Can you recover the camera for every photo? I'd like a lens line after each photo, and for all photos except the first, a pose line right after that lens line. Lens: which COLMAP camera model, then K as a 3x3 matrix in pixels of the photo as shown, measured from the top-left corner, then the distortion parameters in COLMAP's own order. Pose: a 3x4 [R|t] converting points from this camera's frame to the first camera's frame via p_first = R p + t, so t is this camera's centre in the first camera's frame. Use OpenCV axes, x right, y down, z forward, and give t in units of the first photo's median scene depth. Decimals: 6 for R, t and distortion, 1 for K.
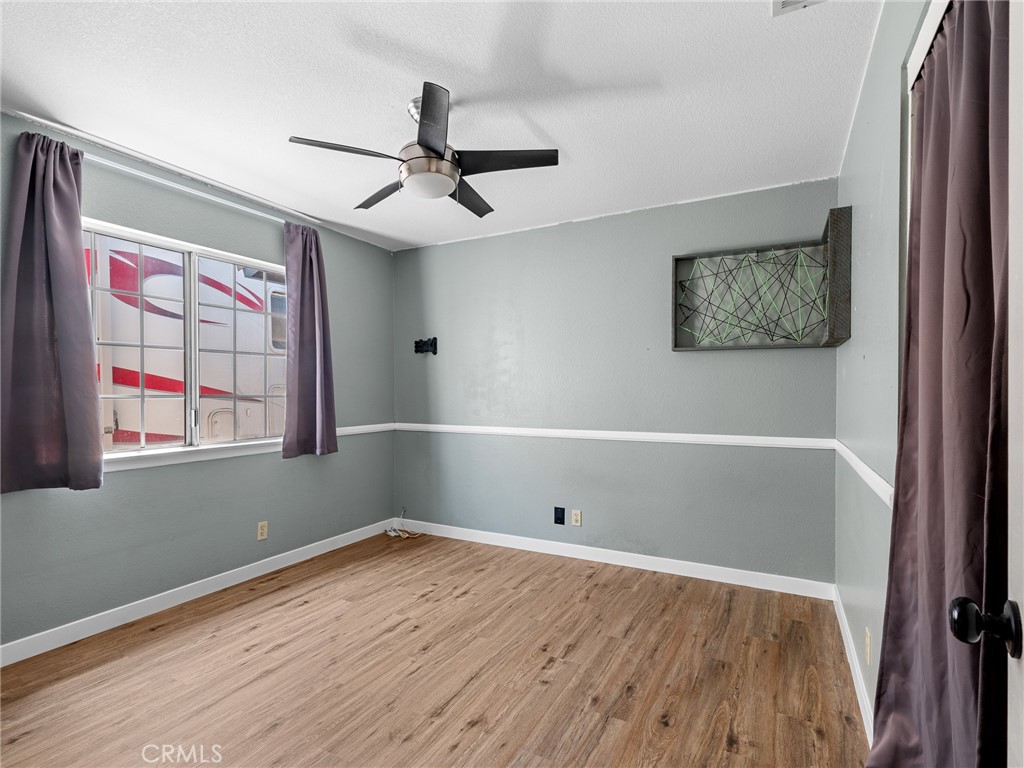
lens RADIAL K [[496.6, 0, 511.2], [0, 496.6, 397.9], [0, 0, 1]] dist [0.002133, 0.000110]
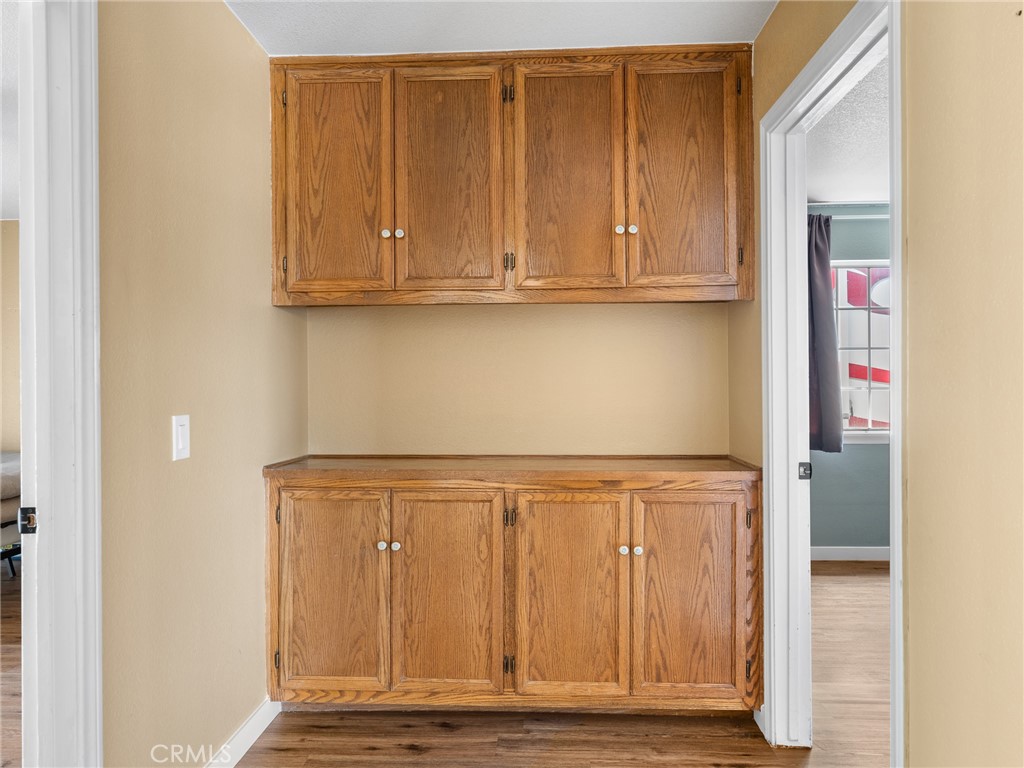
lens RADIAL K [[706.3, 0, 512.0], [0, 706.3, 384.0], [0, 0, 1]] dist [-0.000423, 0.000128]
pose [[0.435287, -0.002577, -0.900288, 0.504773], [-0.003583, 0.999983, -0.004594, -0.001329], [0.900284, 0.005226, 0.435271, -0.631020]]
